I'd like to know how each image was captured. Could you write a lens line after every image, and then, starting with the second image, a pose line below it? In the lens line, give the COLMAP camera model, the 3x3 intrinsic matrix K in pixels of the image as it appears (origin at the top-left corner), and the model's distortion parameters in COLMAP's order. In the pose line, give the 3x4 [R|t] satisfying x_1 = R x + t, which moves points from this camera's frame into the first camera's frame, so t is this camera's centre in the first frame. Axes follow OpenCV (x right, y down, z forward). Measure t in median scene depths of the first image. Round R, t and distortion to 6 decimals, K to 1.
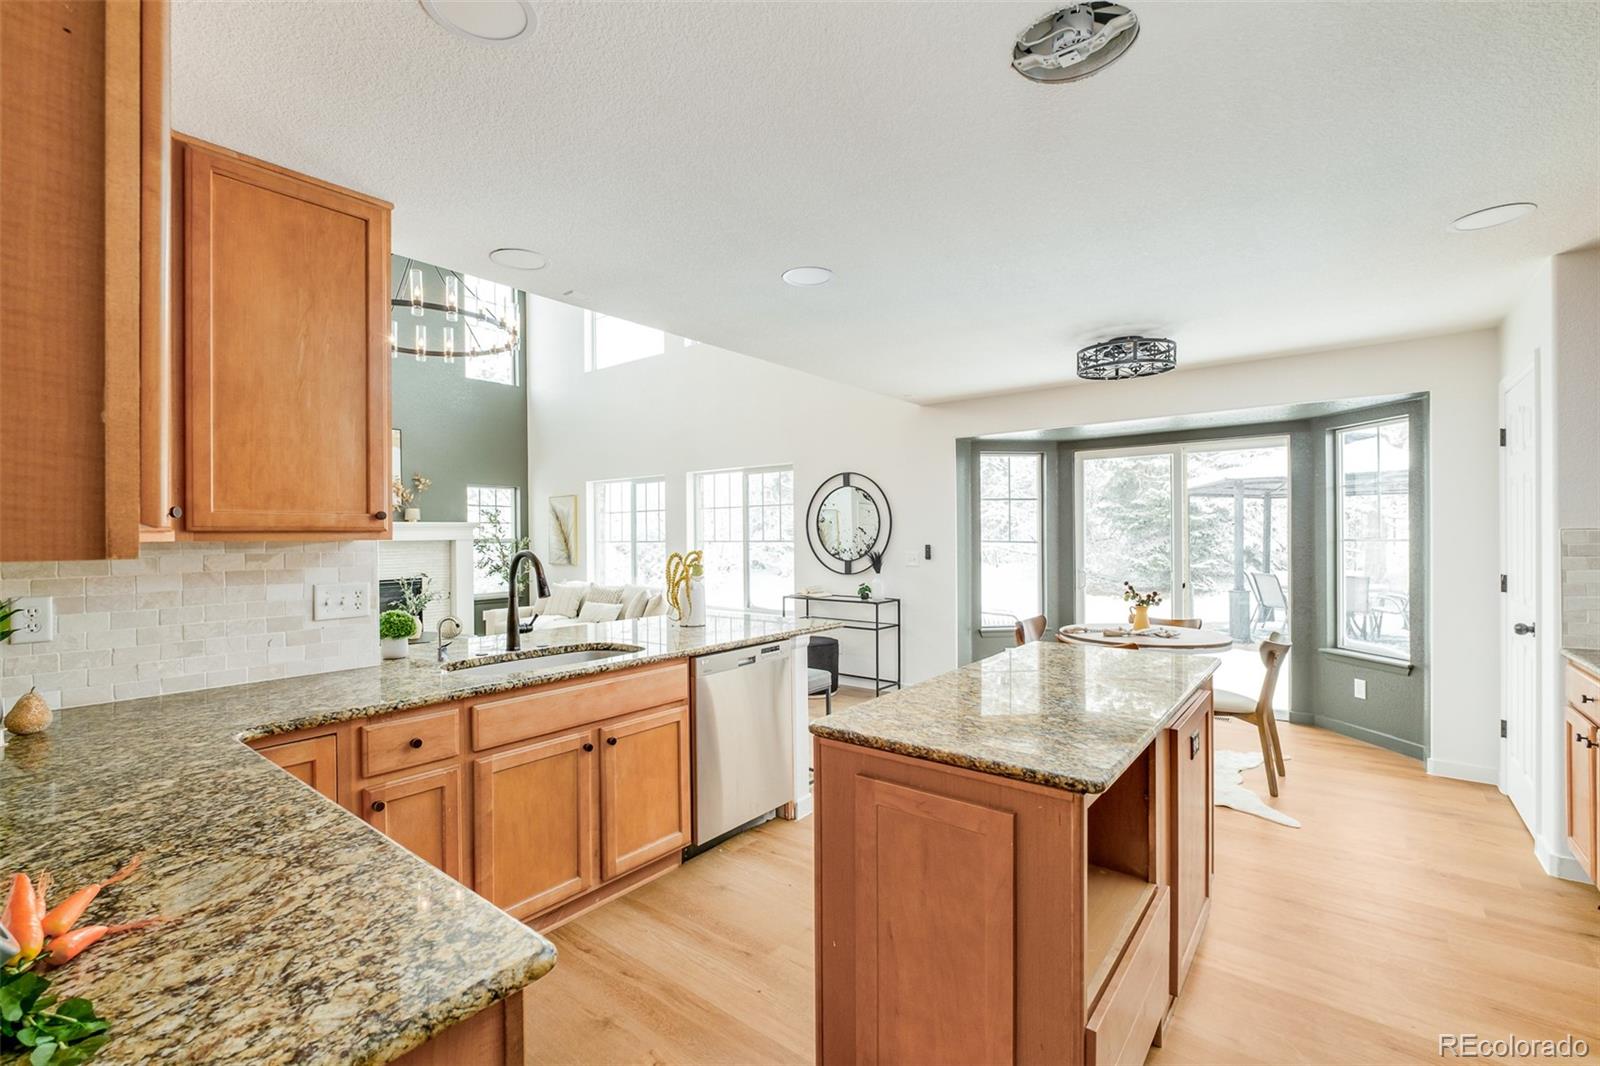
lens RADIAL K [[701.3, 0, 776.4], [0, 701.3, 534.7], [0, 0, 1]] dist [-0.003017, -0.000577]
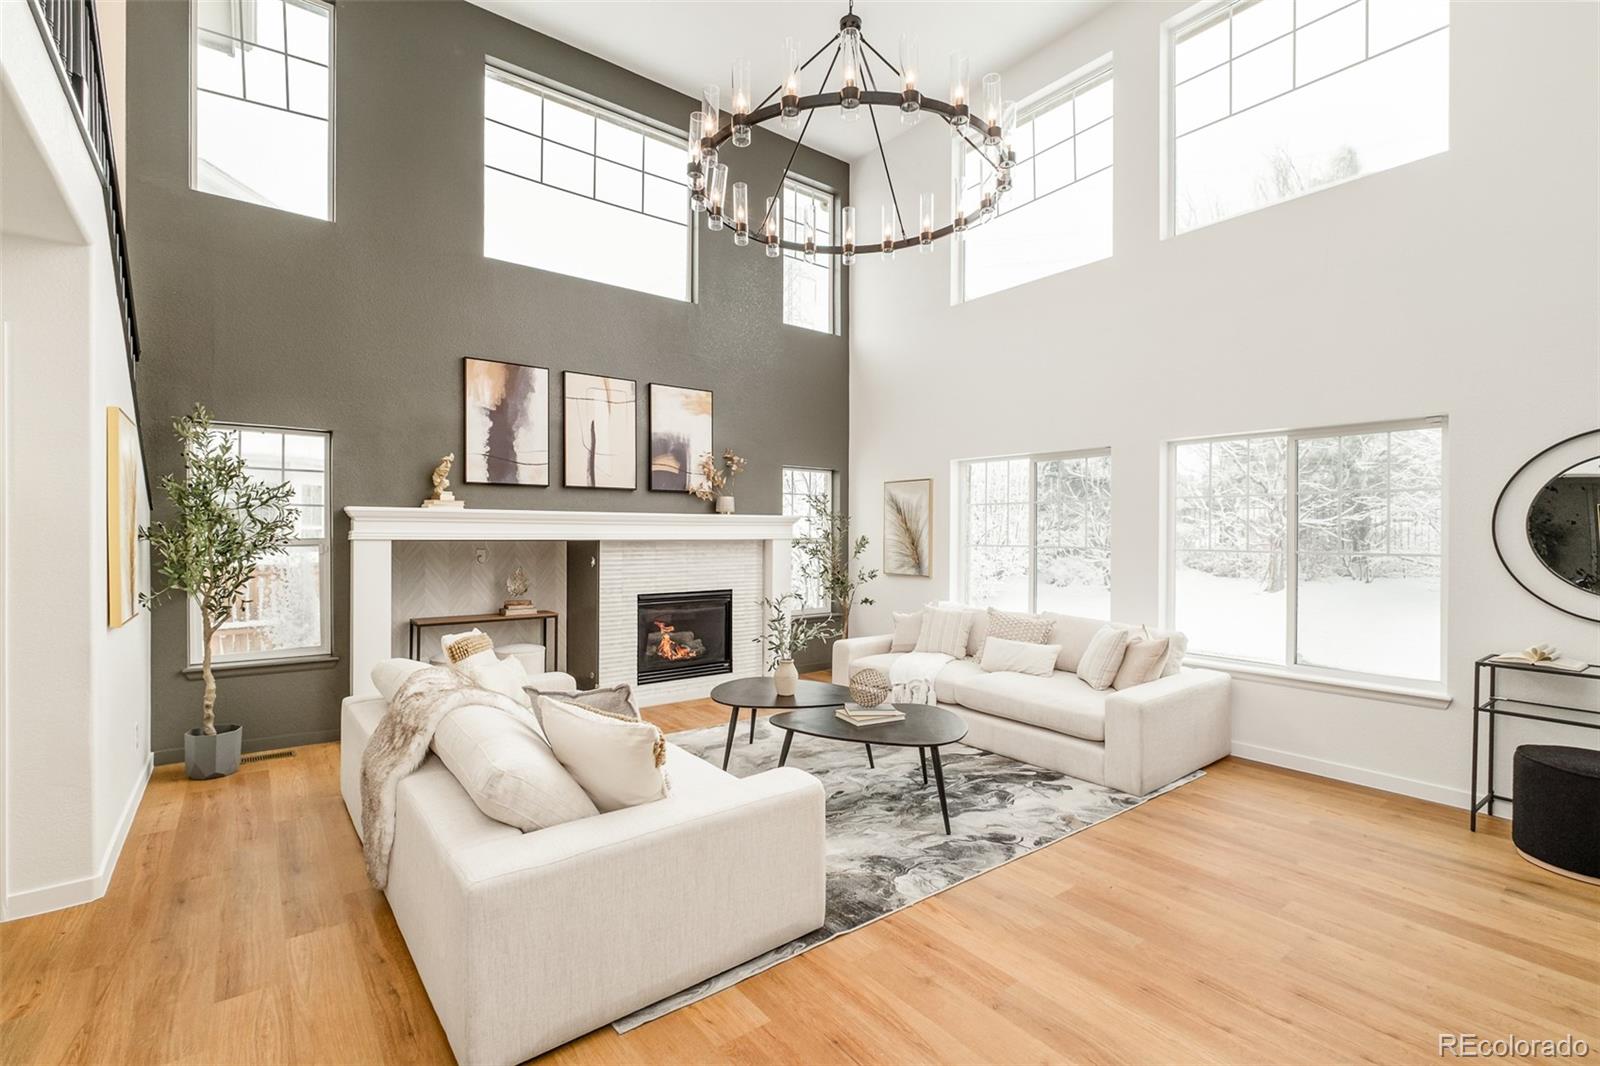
lens RADIAL K [[701.3, 0, 788.6], [0, 701.3, 535.0], [0, 0, 1]] dist [-0.003017, -0.000577]
pose [[0.969710, 0.016013, -0.243732, -0.739167], [-0.014429, 0.999862, 0.008284, -0.009576], [0.243831, -0.004516, 0.969807, 0.789512]]
